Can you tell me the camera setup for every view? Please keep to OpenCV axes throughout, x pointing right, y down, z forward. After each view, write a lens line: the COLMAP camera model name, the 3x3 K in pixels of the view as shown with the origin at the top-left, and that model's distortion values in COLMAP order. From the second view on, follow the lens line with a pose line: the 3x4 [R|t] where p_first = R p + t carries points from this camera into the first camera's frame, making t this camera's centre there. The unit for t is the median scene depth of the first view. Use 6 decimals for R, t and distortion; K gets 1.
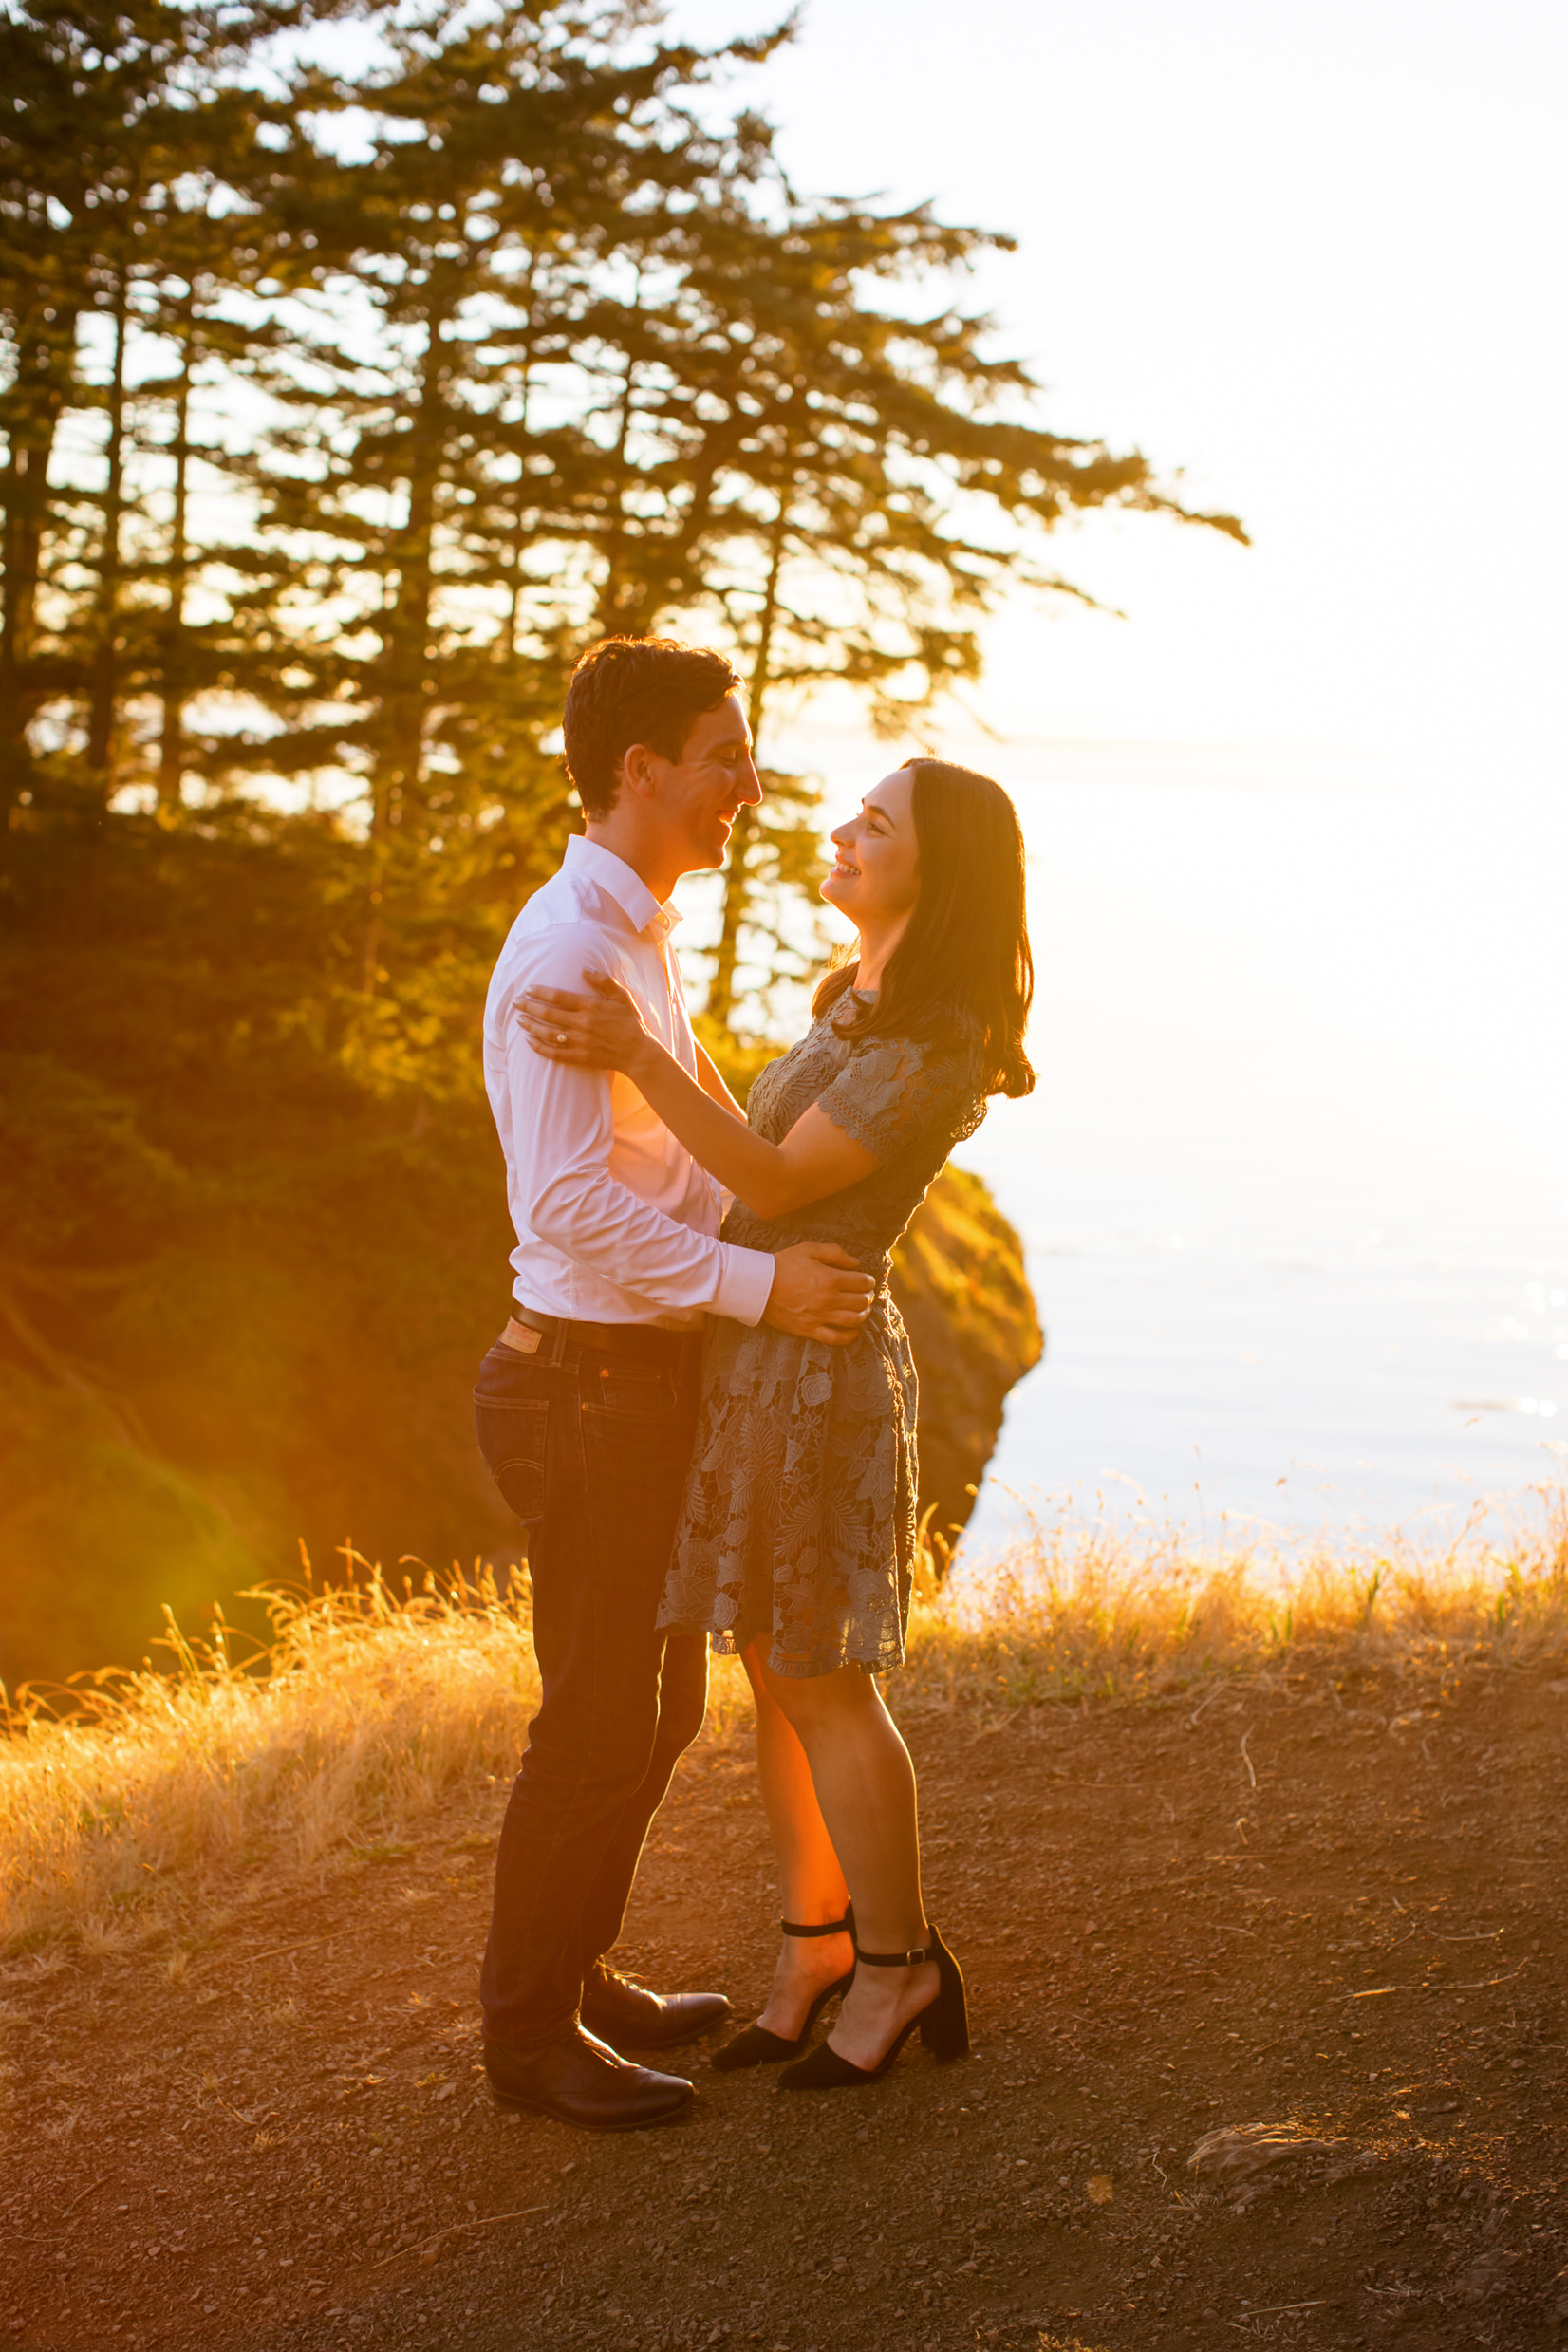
lens RADIAL K [[3469.3, 0, 784.0], [0, 3469.3, 1176.0], [0, 0, 1]] dist [-0.006184, 0.052583]
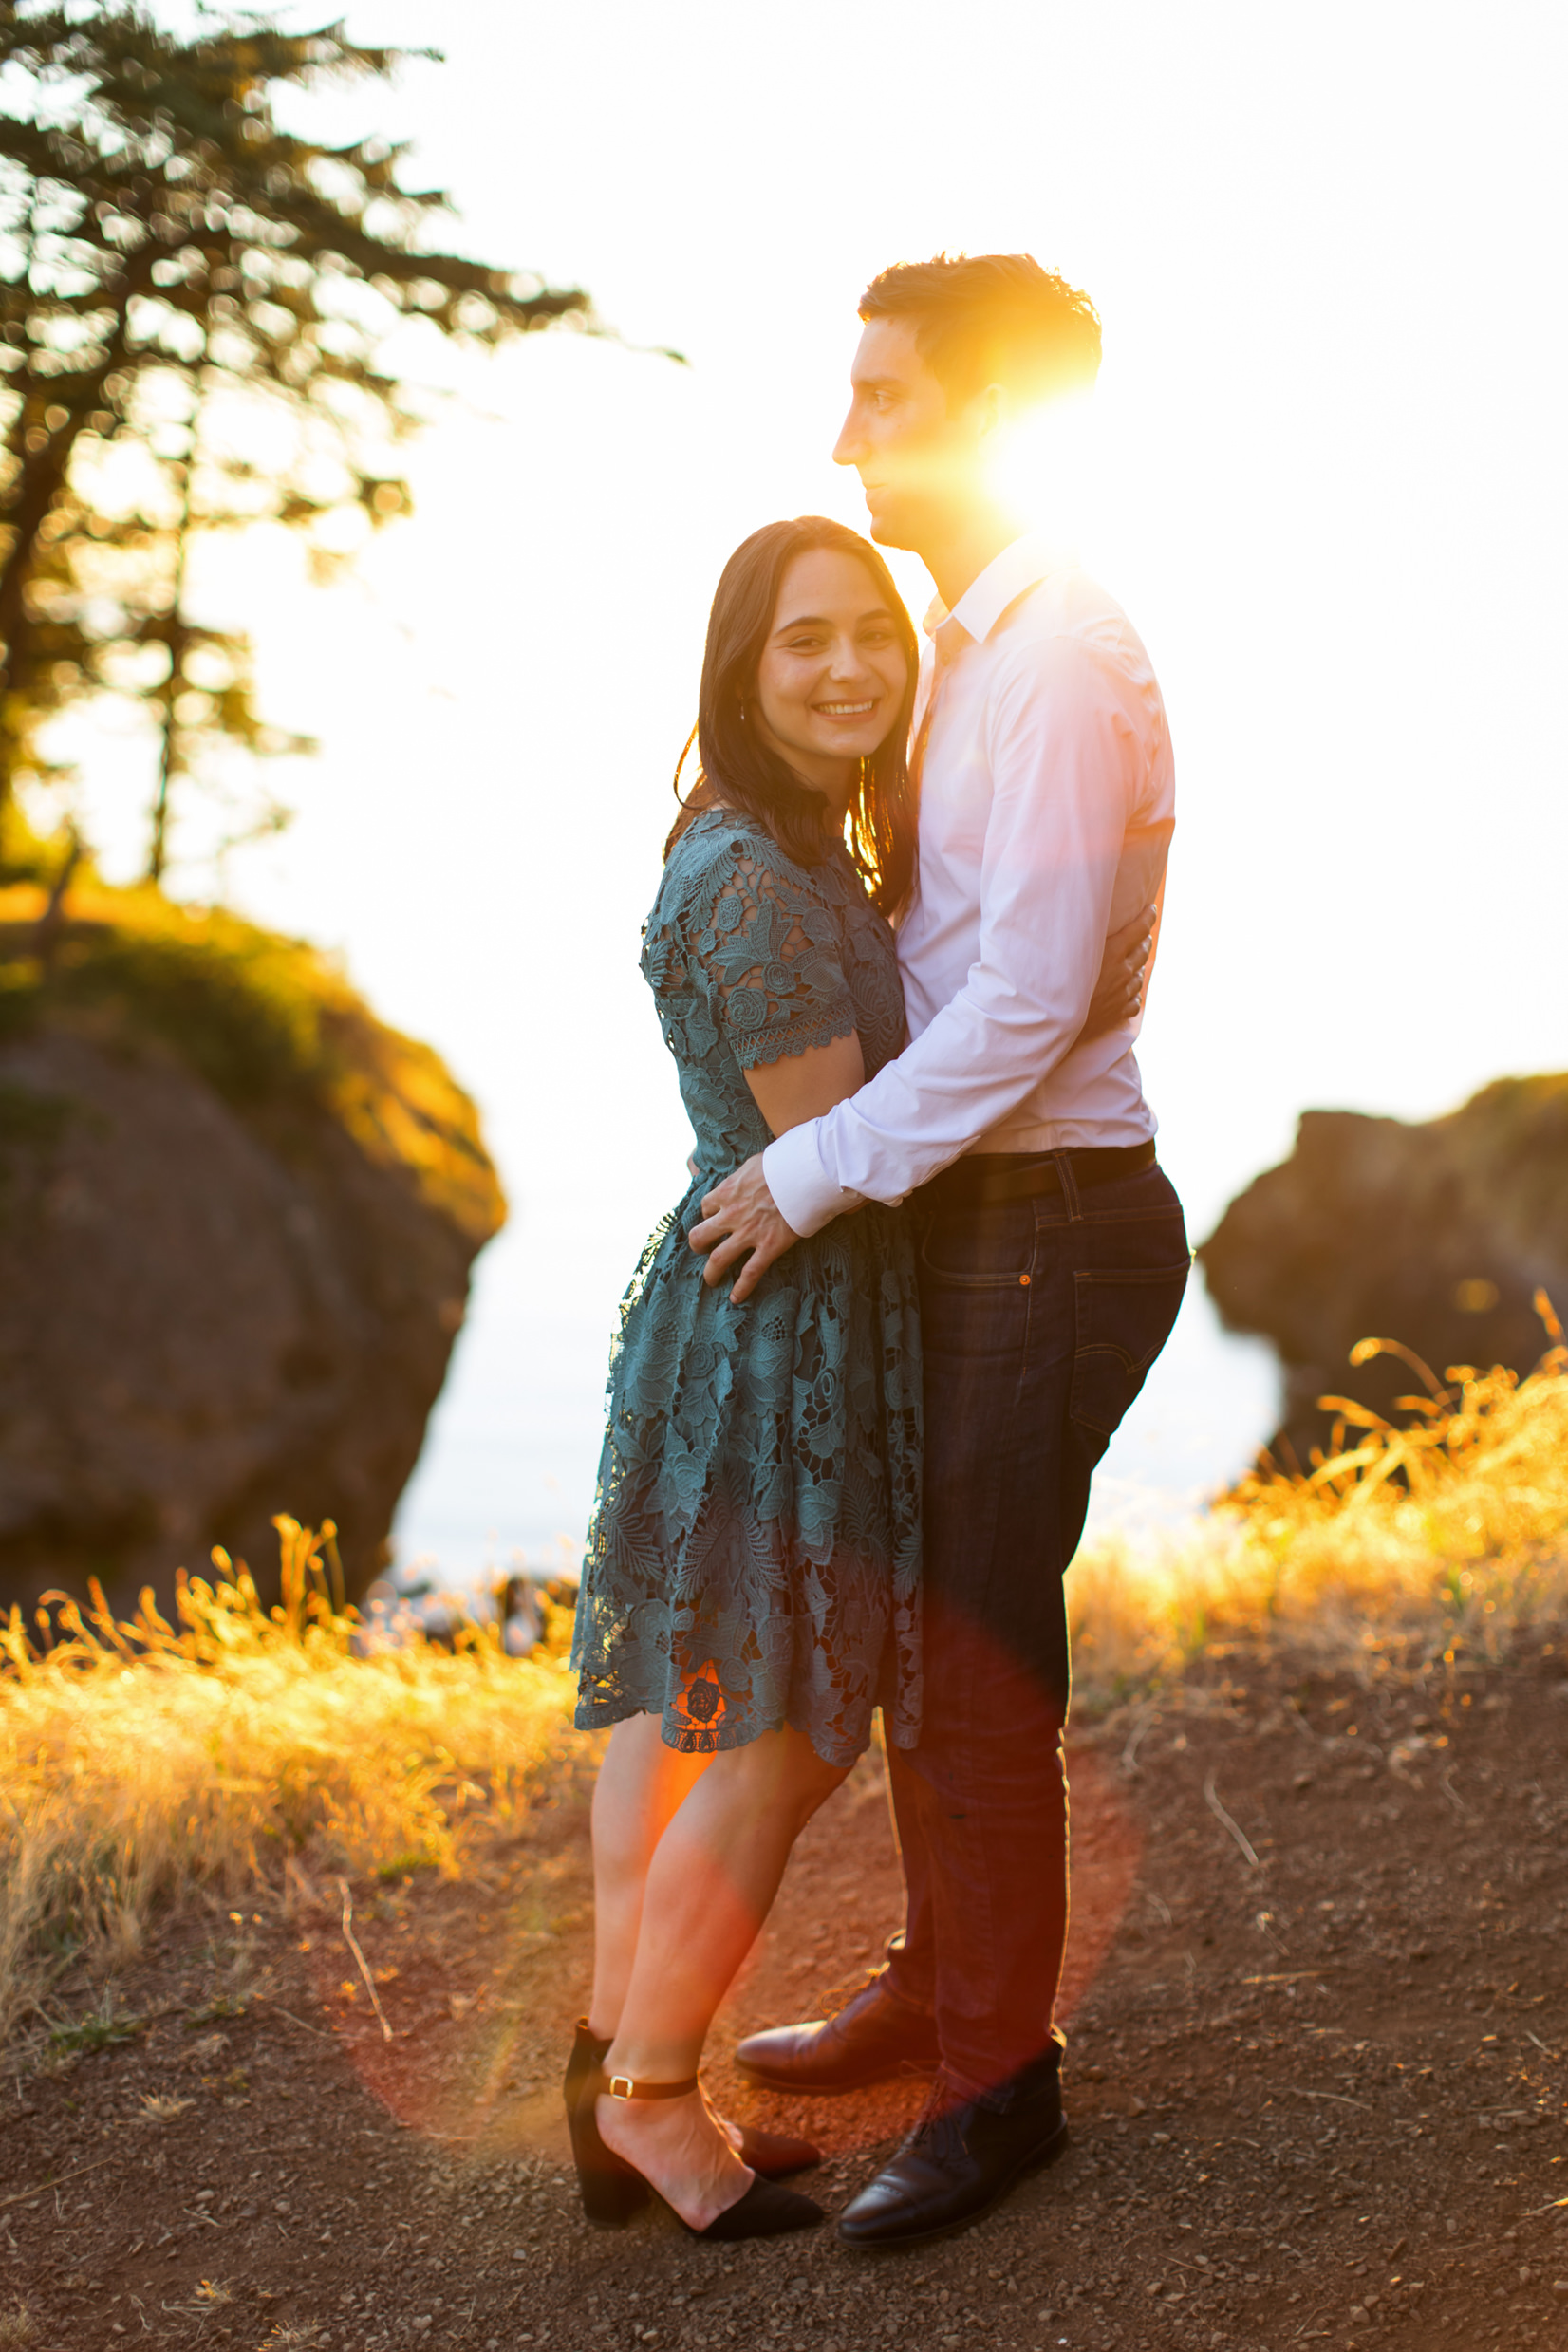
lens RADIAL K [[3372.8, 0, 784.0], [0, 3372.8, 1176.0], [0, 0, 1]] dist [0.012546, 0.000131]
pose [[0.983072, -0.043006, 0.178100, -0.088012], [0.035083, 0.998259, 0.047405, -0.014723], [-0.179829, -0.040354, 0.982870, 0.265635]]
